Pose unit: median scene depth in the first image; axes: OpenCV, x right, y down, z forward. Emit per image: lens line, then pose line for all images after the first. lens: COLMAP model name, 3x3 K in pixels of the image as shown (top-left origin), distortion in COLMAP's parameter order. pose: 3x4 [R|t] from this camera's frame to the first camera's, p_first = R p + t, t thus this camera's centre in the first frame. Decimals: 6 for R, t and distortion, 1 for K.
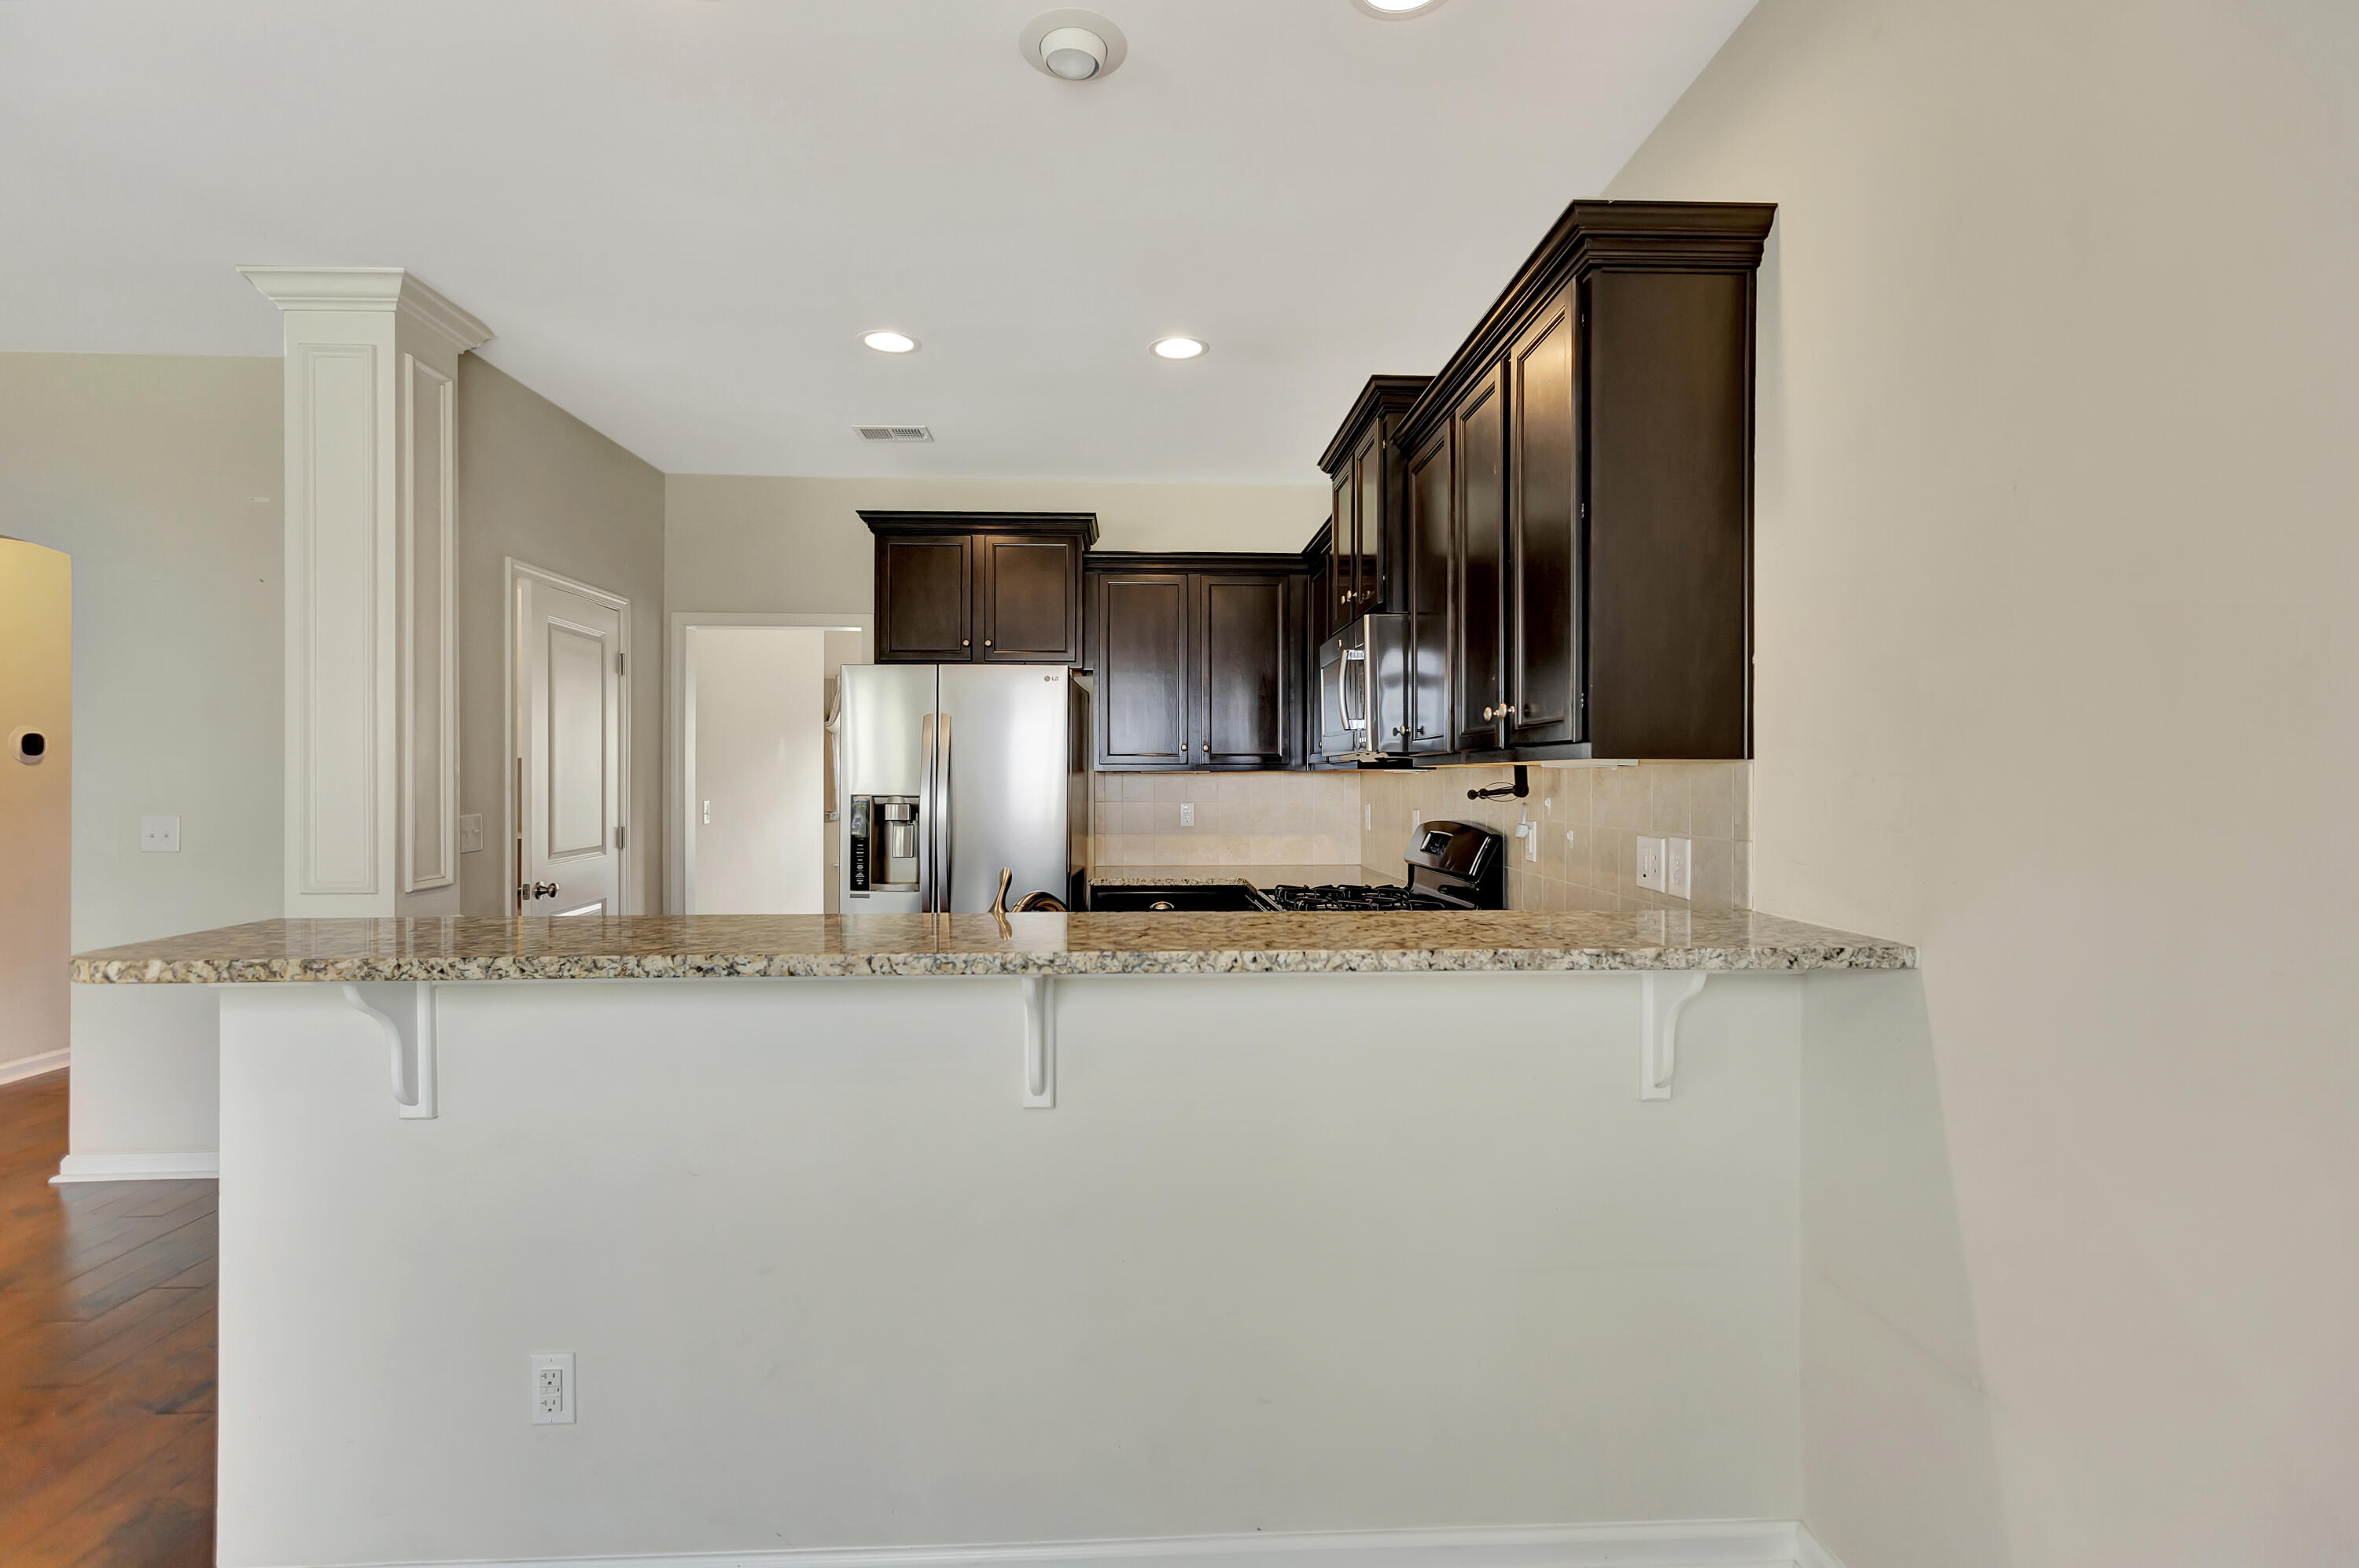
lens RADIAL K [[1093.3, 0, 1182.1], [0, 1093.3, 778.5], [0, 0, 1]] dist [-0.002756, -0.000821]
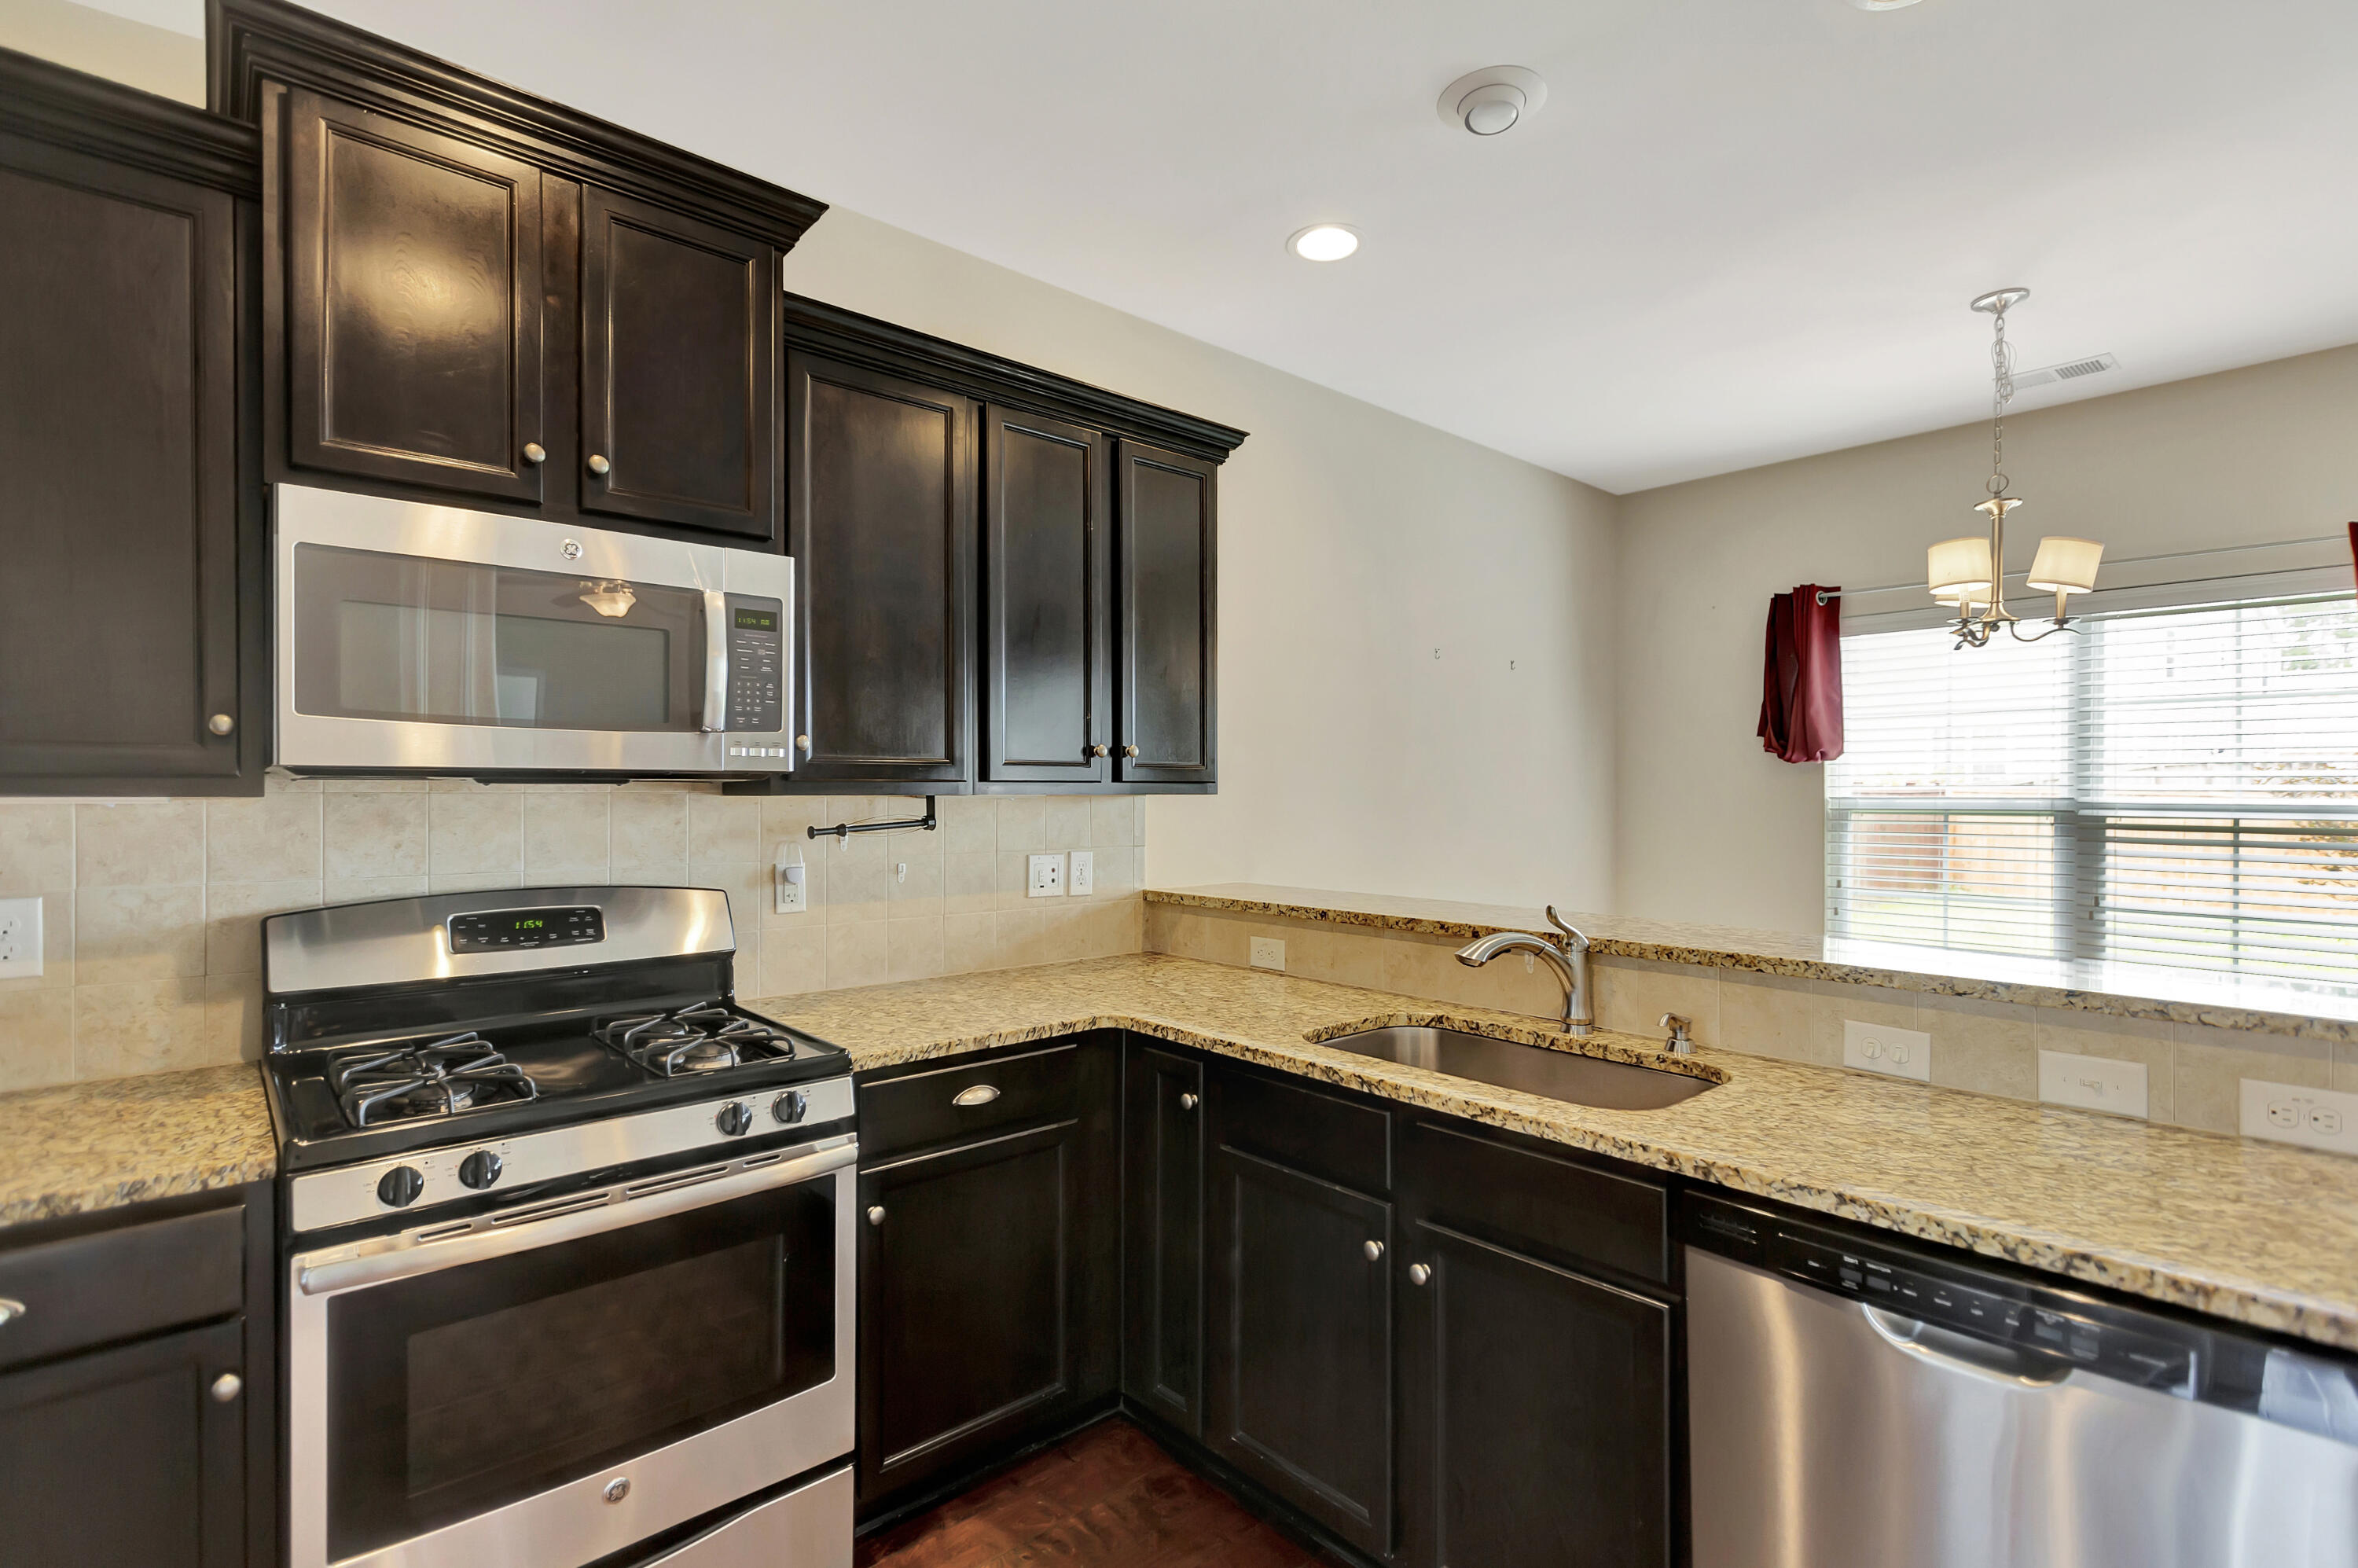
lens RADIAL K [[1092.8, 0, 1192.9], [0, 1092.8, 791.5], [0, 0, 1]] dist [-0.002756, -0.000821]
pose [[-0.638372, -0.002815, 0.769723, -0.350505], [-0.003280, 0.999994, 0.000938, -0.011058], [-0.769721, -0.001926, -0.638378, 0.920258]]
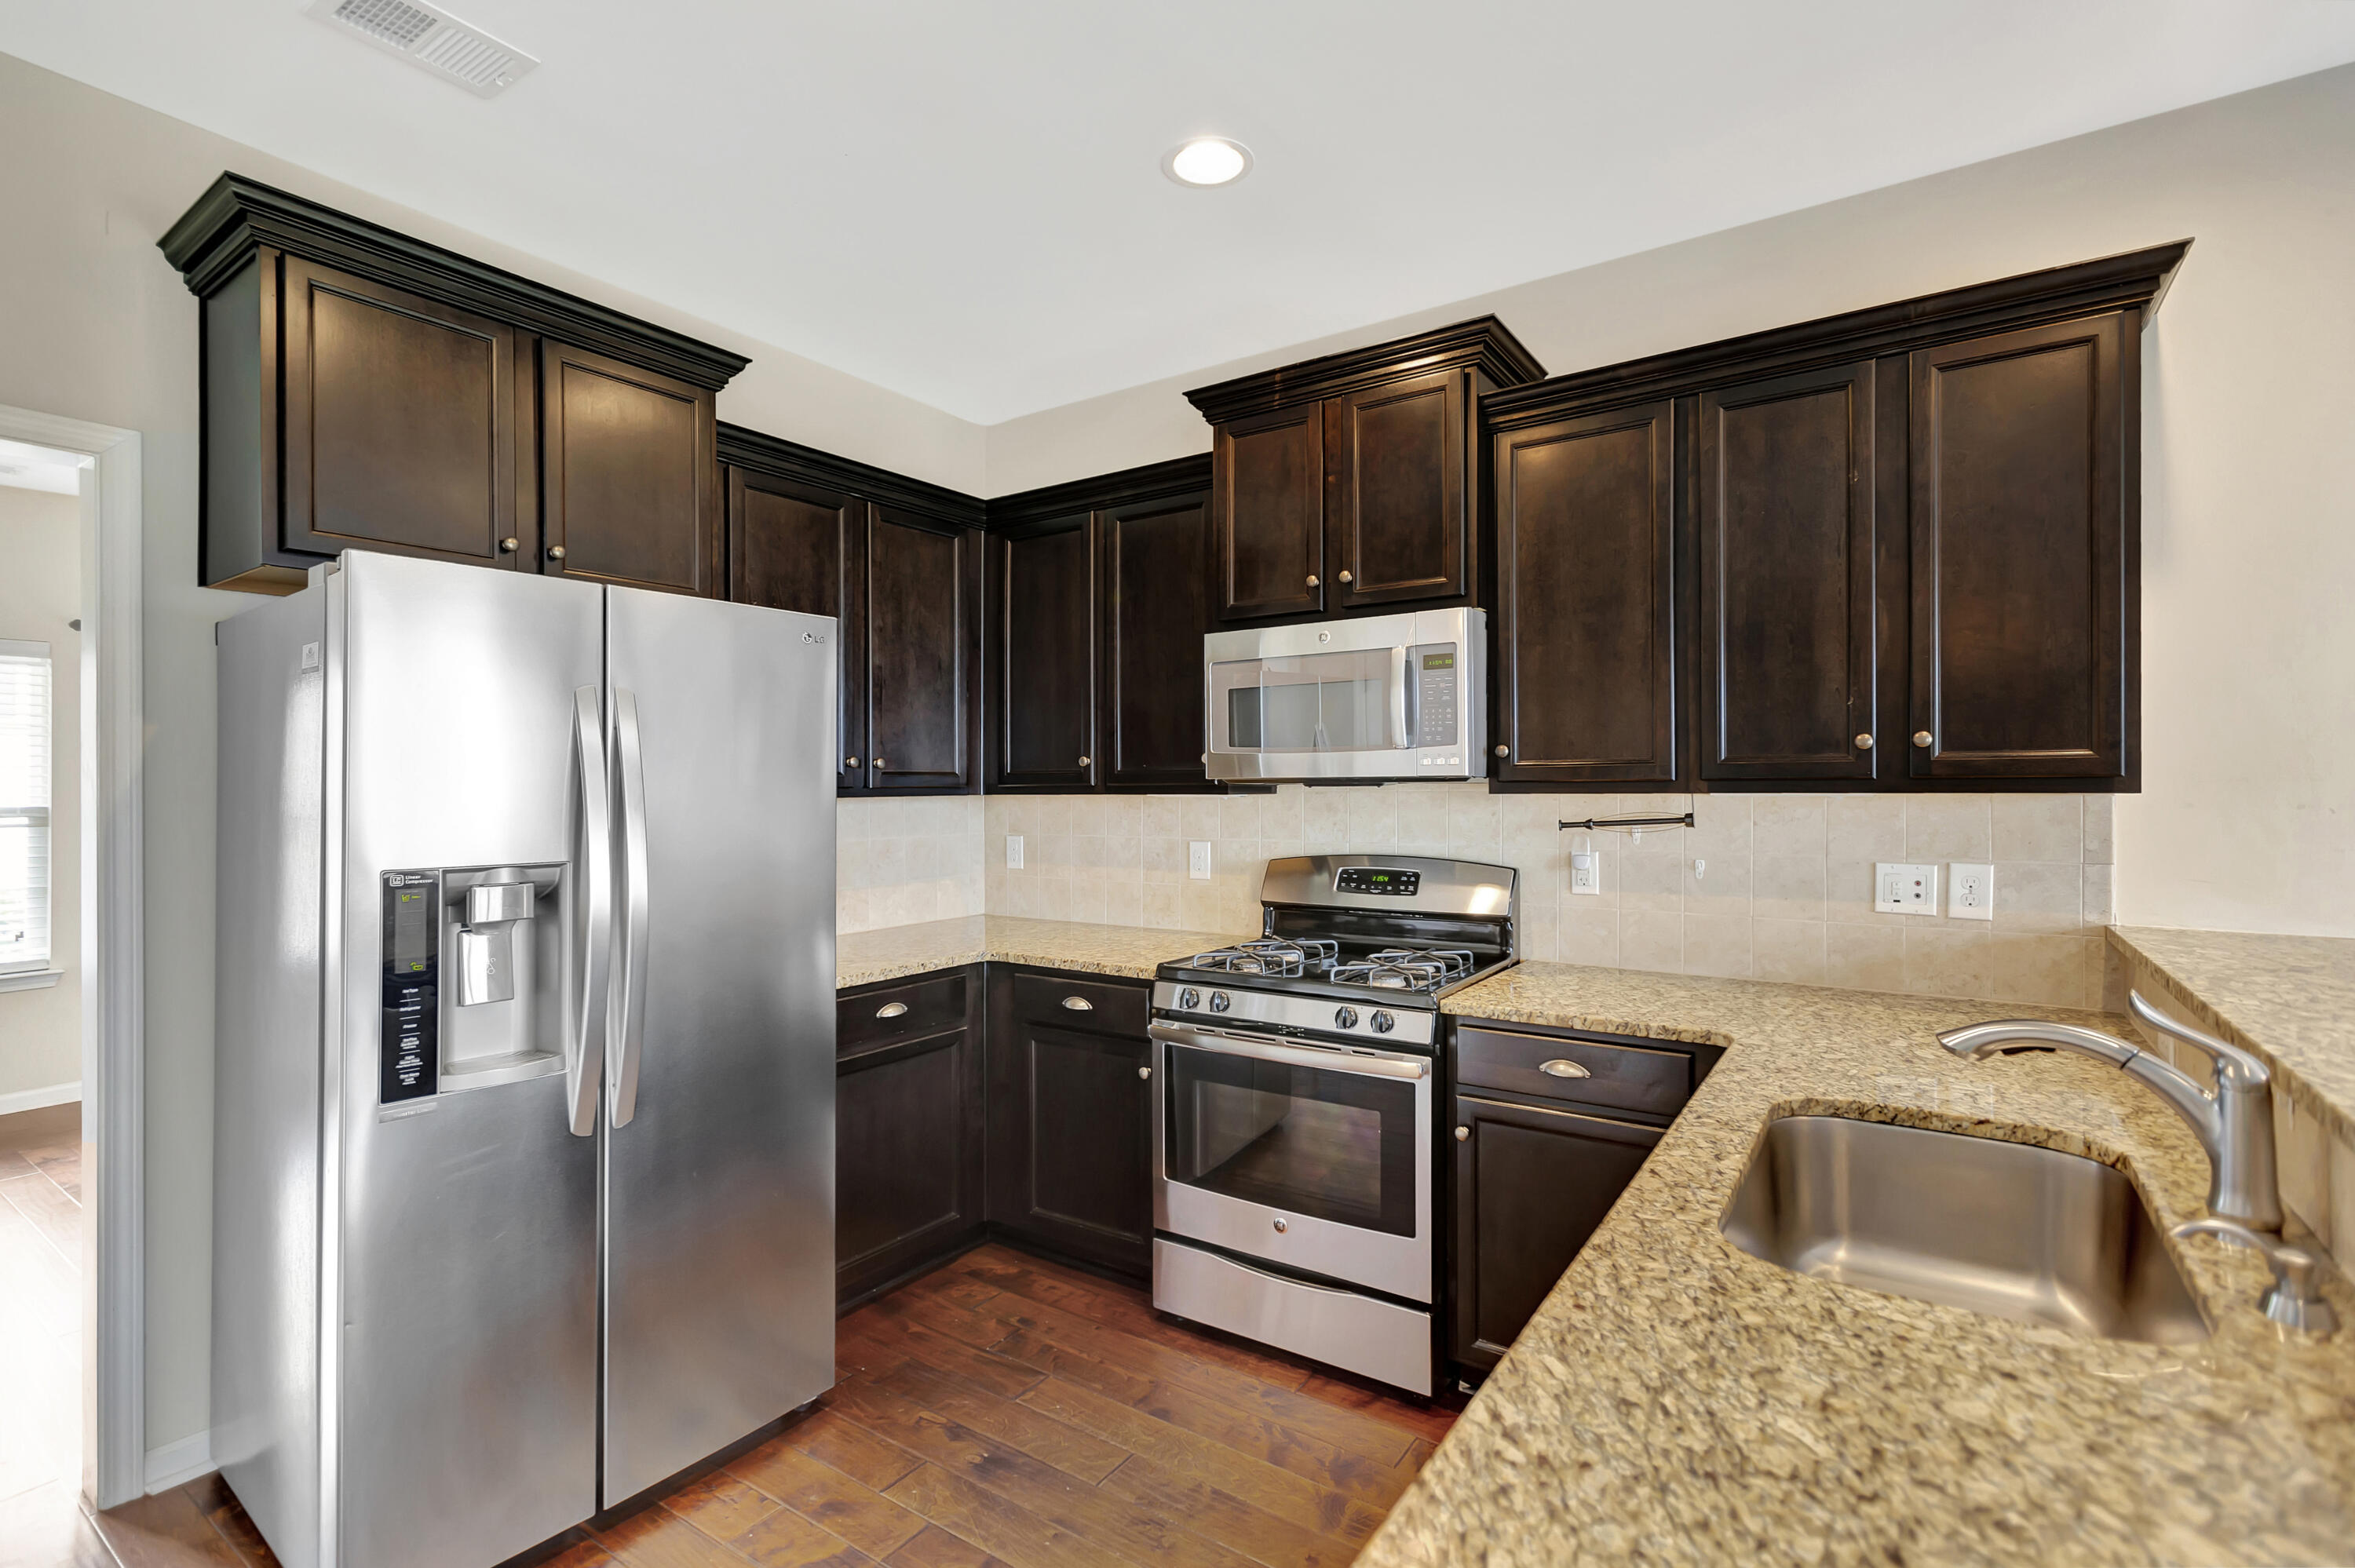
lens RADIAL K [[1091.3, 0, 1185.5], [0, 1091.3, 784.7], [0, 0, 1]] dist [-0.002756, -0.000821]
pose [[0.593559, -0.006715, 0.804762, -0.452463], [0.006964, 0.999971, 0.003207, -0.016744], [-0.804760, 0.003701, 0.593588, 0.515481]]
